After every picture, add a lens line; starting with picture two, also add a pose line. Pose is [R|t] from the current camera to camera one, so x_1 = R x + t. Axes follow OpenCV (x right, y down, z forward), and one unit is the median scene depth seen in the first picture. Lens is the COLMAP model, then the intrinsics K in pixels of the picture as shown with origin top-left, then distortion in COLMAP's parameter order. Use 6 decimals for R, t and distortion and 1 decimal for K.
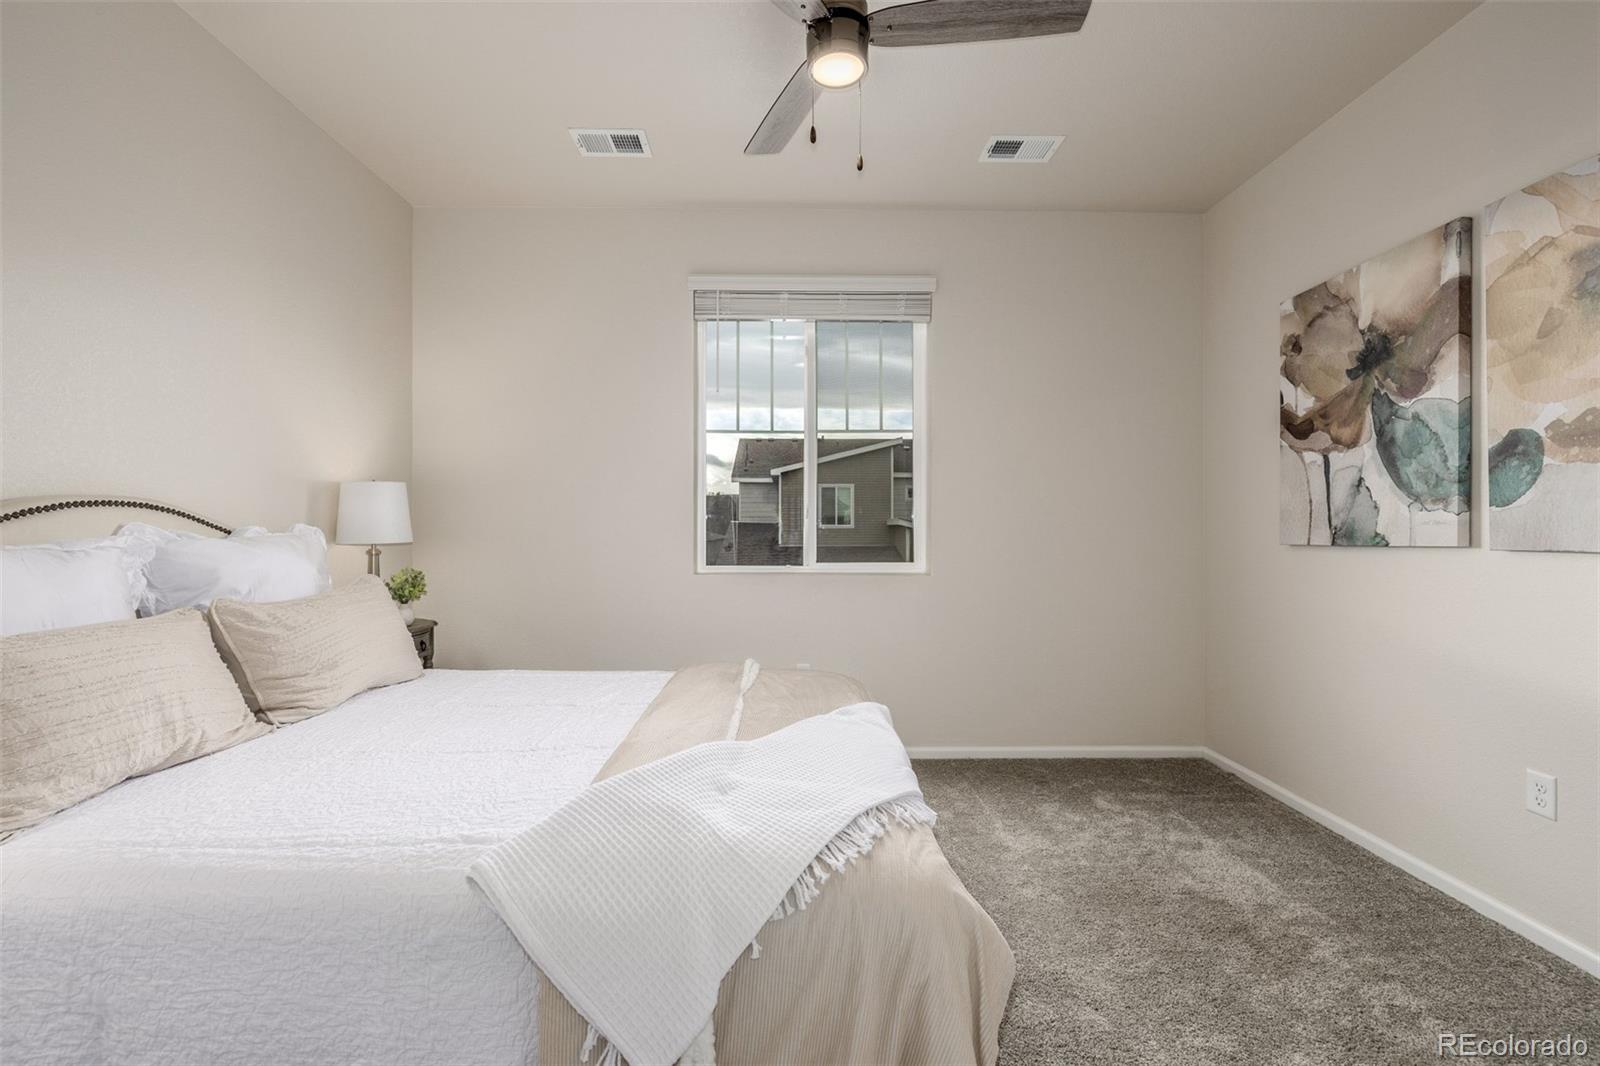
lens RADIAL K [[671.8, 0, 805.6], [0, 671.8, 530.1], [0, 0, 1]] dist [0.001458, 0.000260]
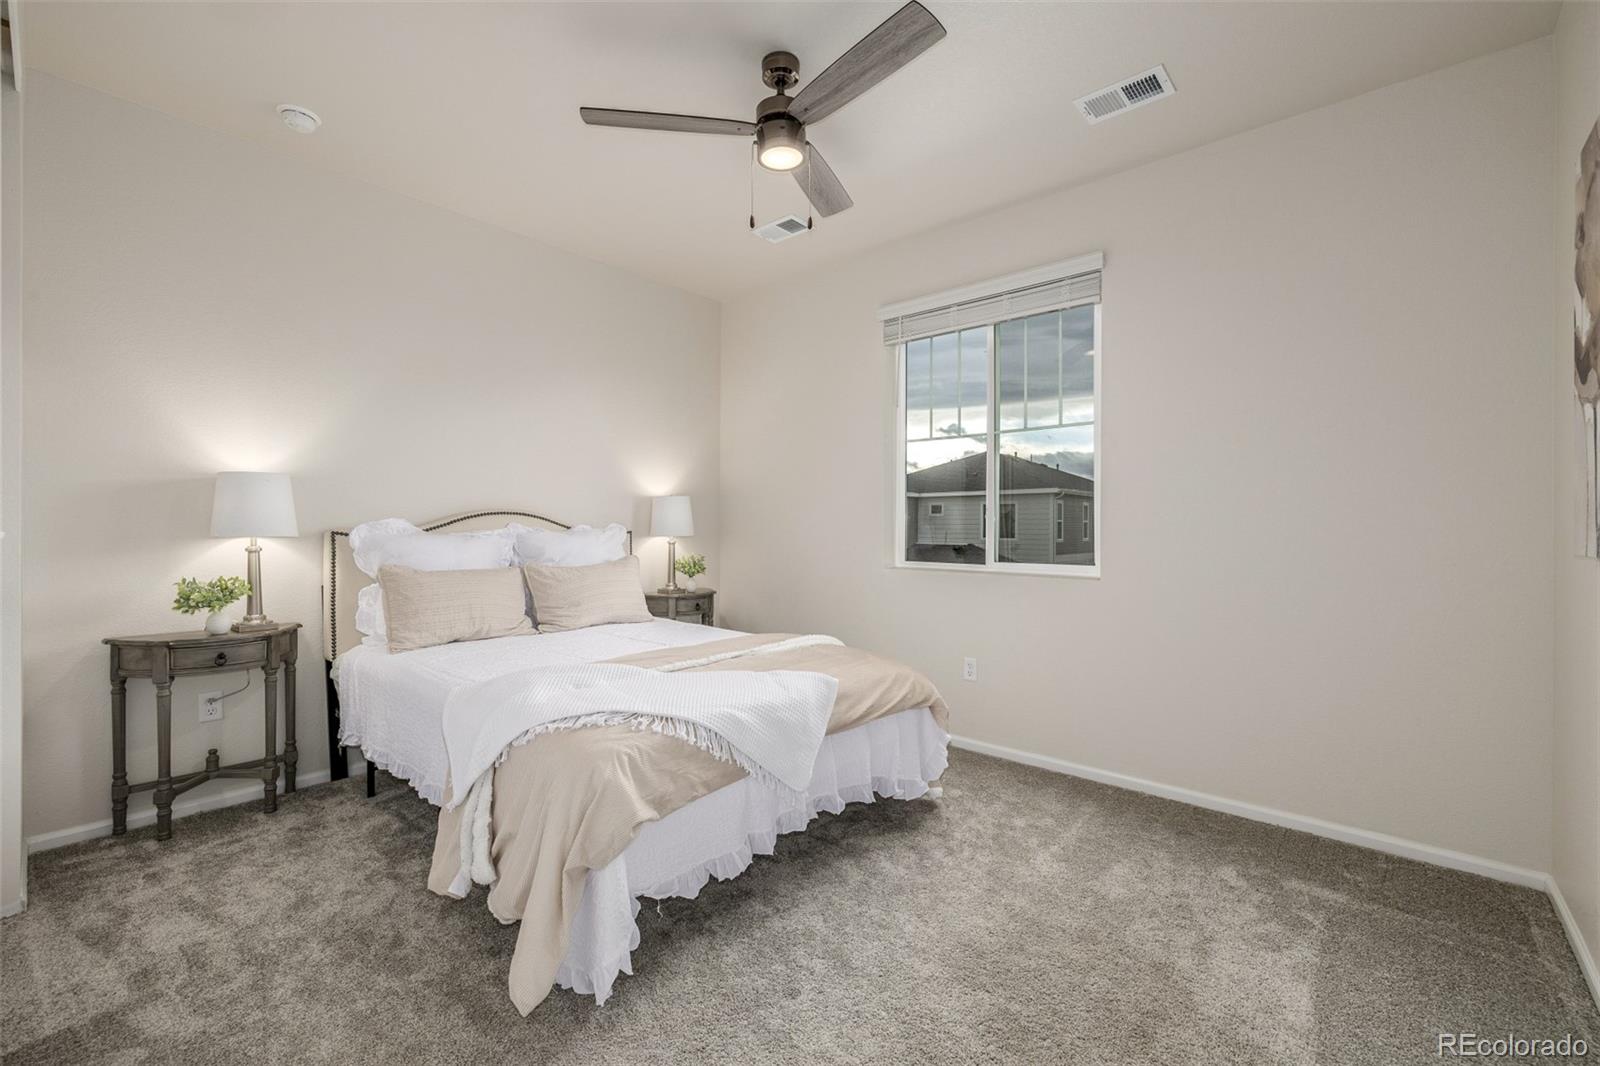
lens RADIAL K [[671.8, 0, 806.7], [0, 671.8, 529.9], [0, 0, 1]] dist [0.001458, 0.000260]
pose [[0.741831, 0.005286, -0.670566, 0.589361], [-0.007297, 0.999973, -0.000190, 0.002998], [0.670547, 0.005035, 0.741850, 0.070418]]
